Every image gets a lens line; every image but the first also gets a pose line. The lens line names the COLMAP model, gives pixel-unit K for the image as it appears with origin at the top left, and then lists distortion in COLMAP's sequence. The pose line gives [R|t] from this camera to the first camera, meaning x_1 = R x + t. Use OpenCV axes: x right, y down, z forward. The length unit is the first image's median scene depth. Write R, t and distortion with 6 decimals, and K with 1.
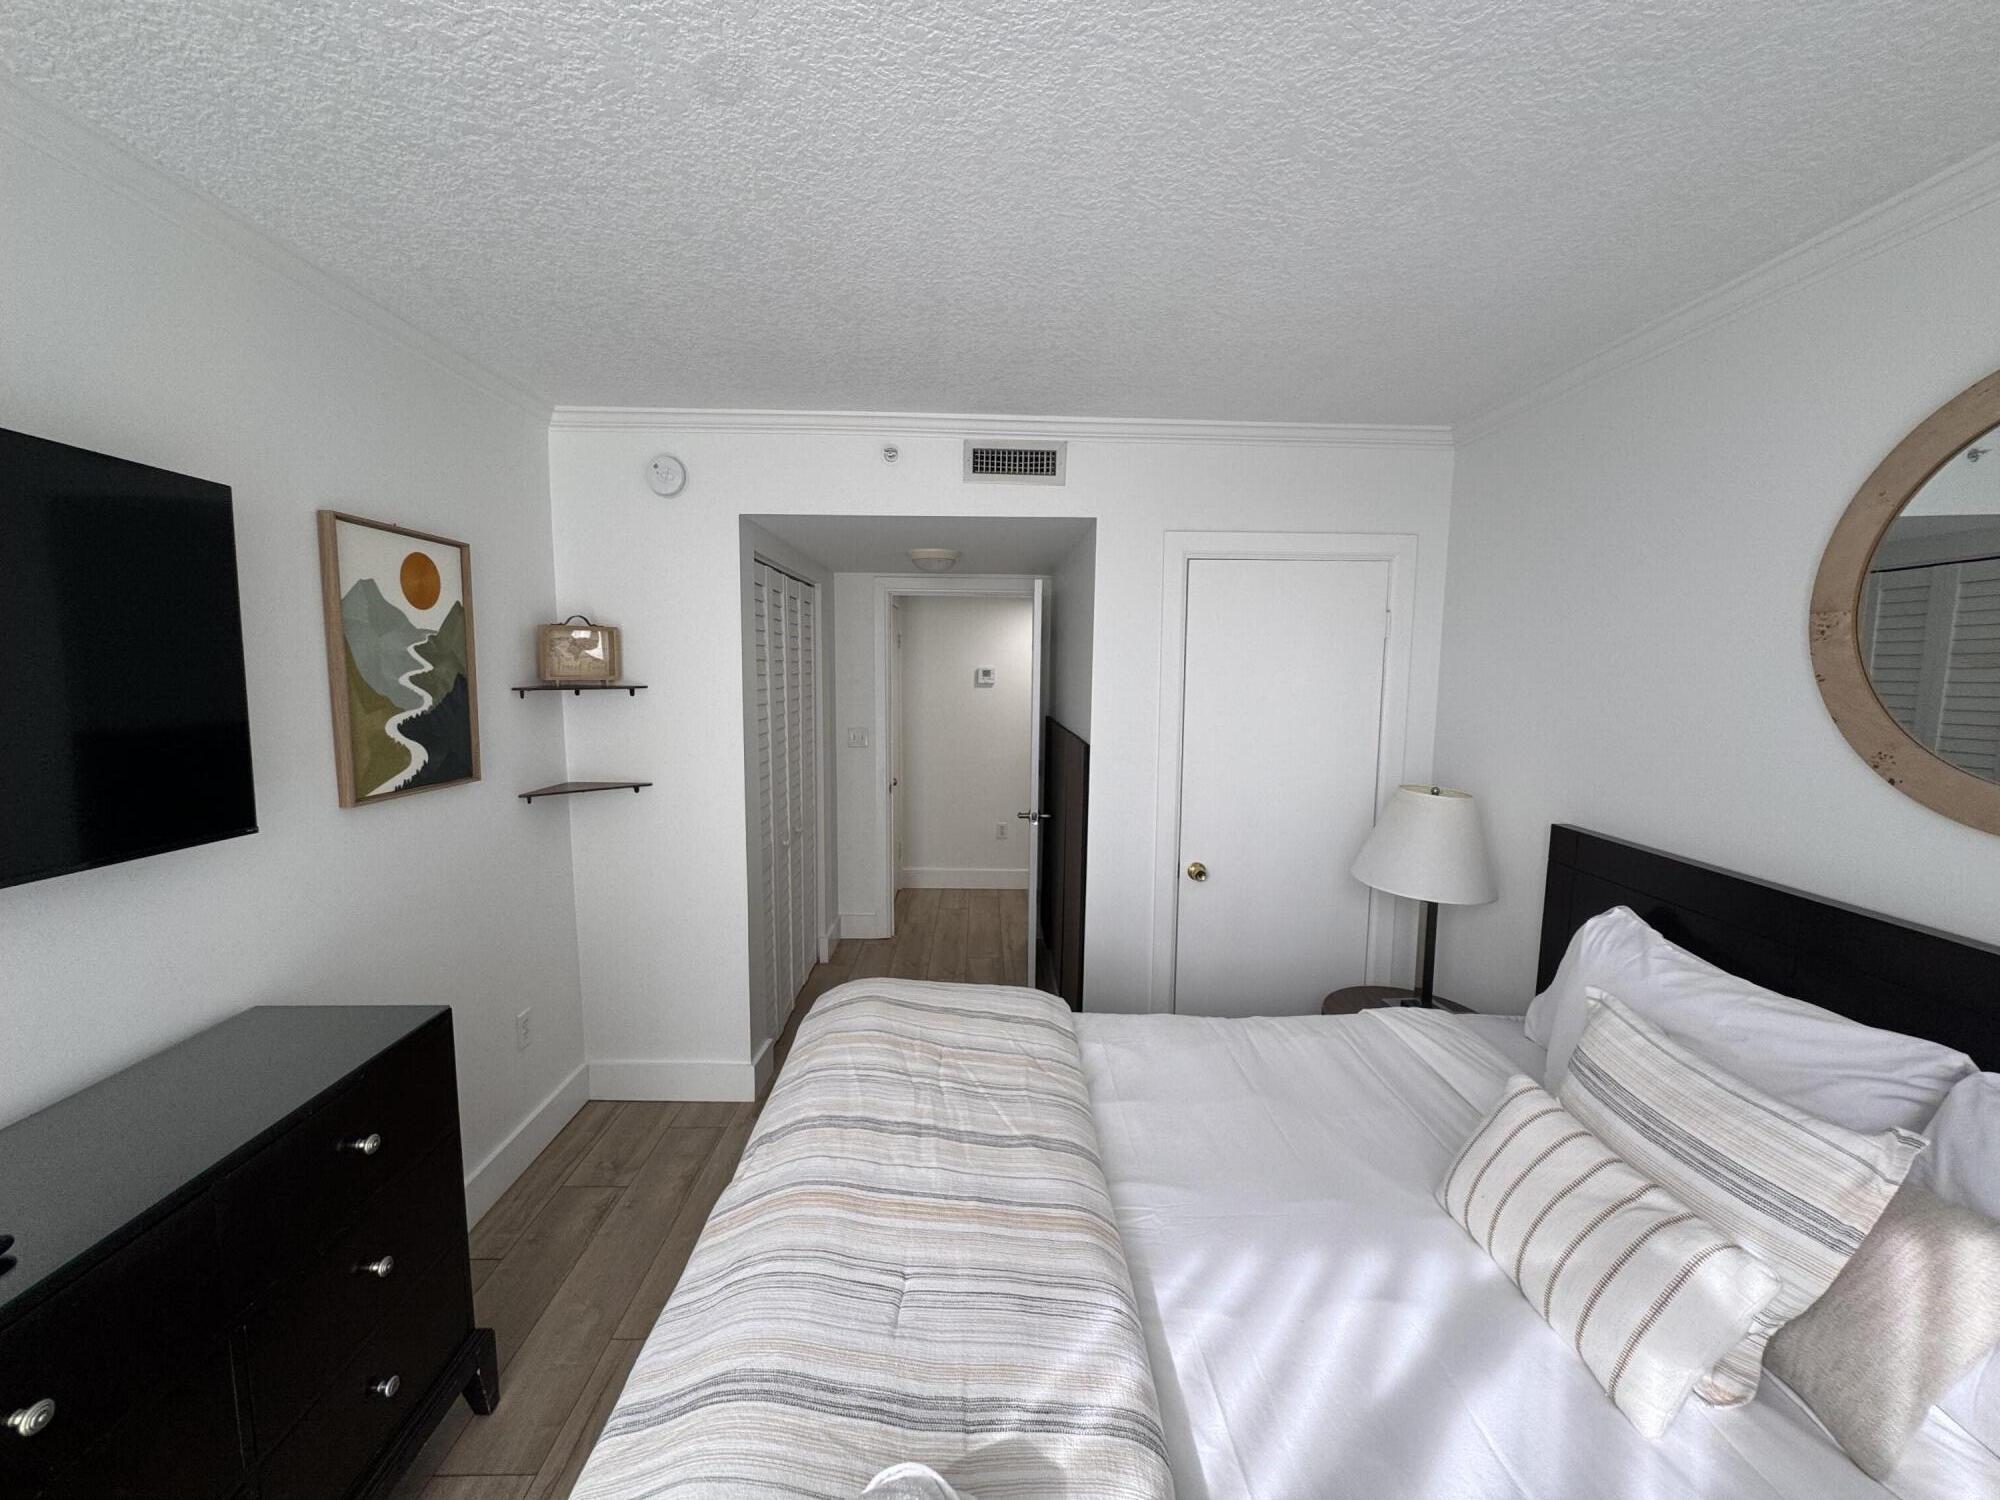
lens RADIAL K [[794.2, 0, 999.4], [0, 794.2, 746.0], [0, 0, 1]] dist [-0.002018, 0.000300]
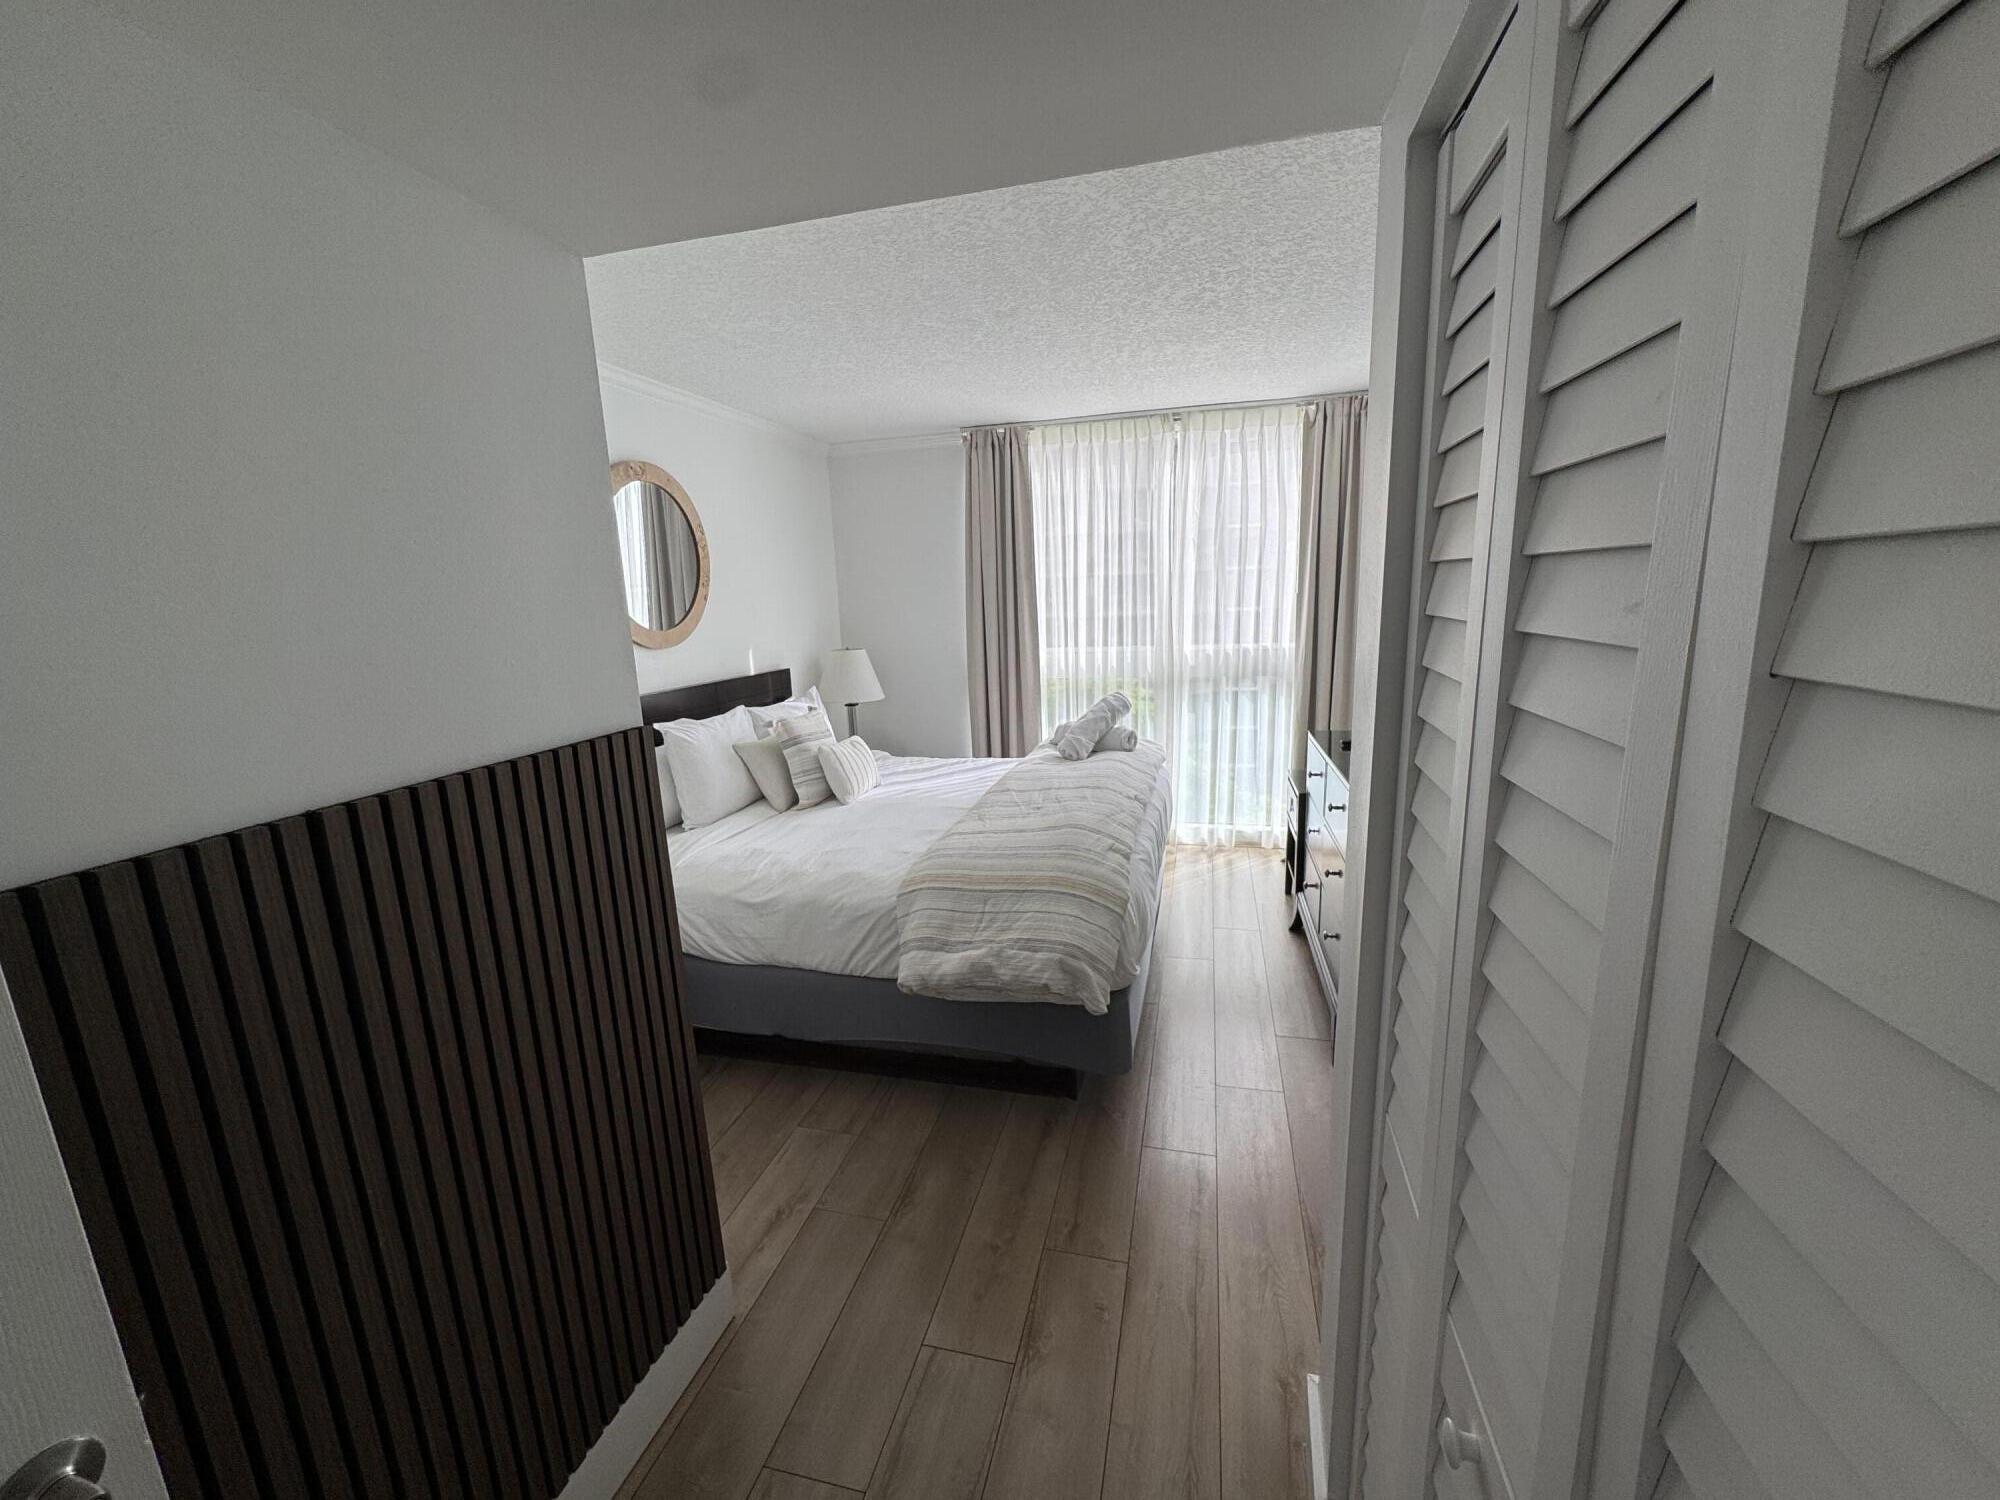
lens RADIAL K [[794.2, 0, 999.4], [0, 794.2, 746.0], [0, 0, 1]] dist [-0.002018, 0.000300]
pose [[-0.959506, -0.032158, 0.279847, -0.660002], [0.053905, 0.954141, 0.294466, -0.331862], [-0.276483, 0.297627, -0.913770, 3.570473]]
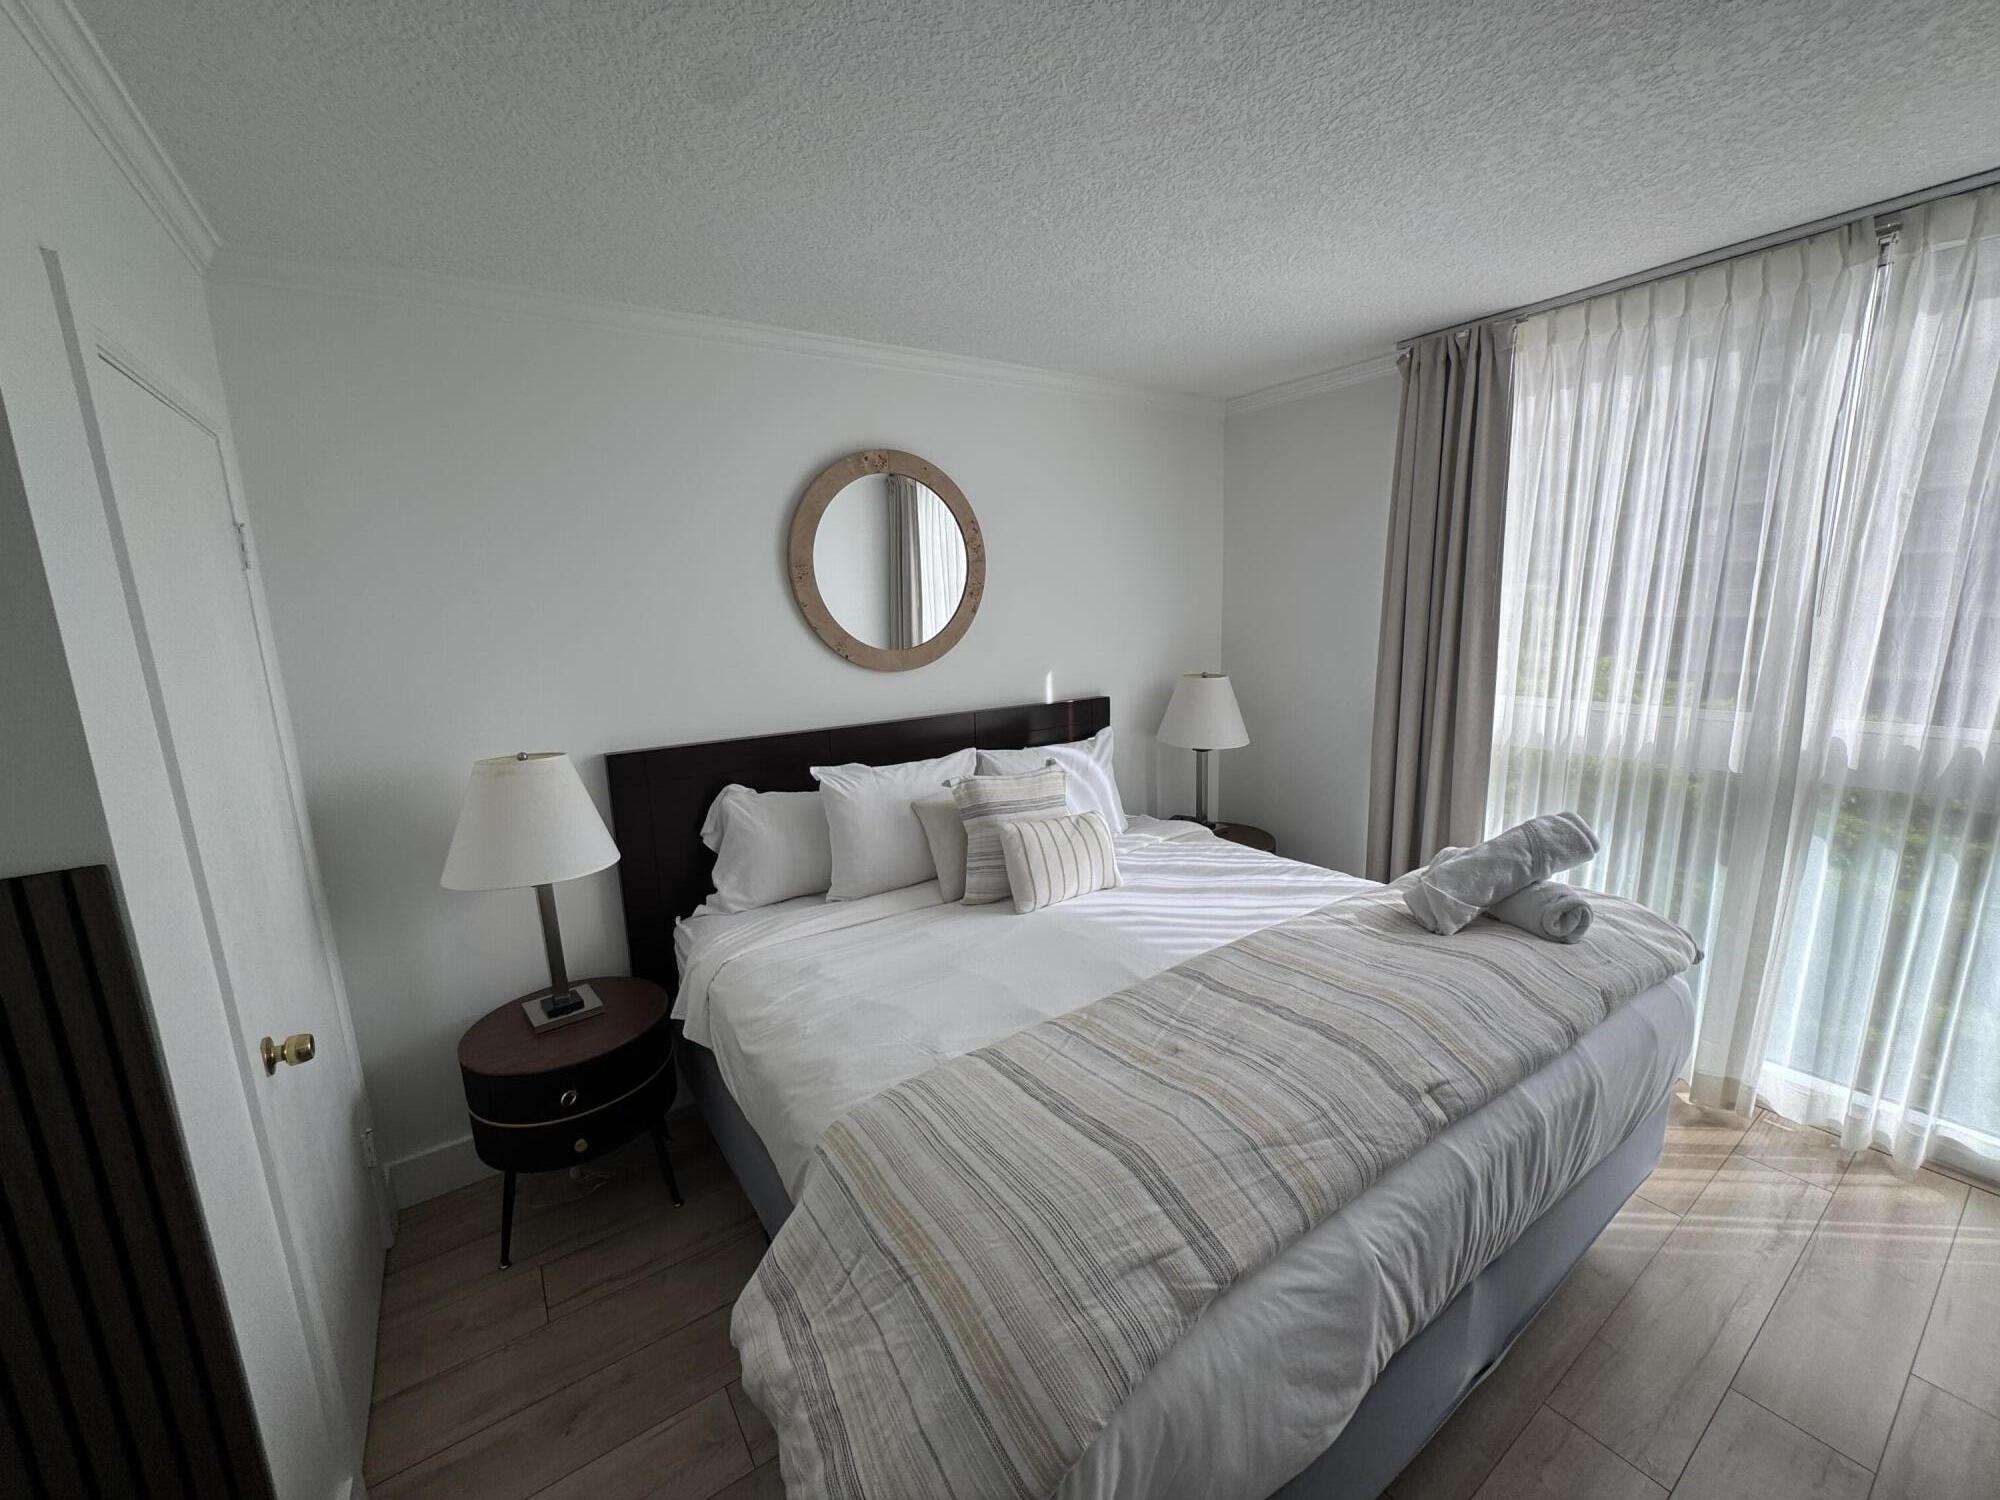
lens RADIAL K [[794.2, 0, 999.4], [0, 794.2, 746.0], [0, 0, 1]] dist [-0.002018, 0.000300]
pose [[-0.542417, -0.143853, 0.827702, -0.900458], [0.115944, 0.962985, 0.243346, -0.217986], [-0.832070, 0.227962, -0.505661, 2.137547]]
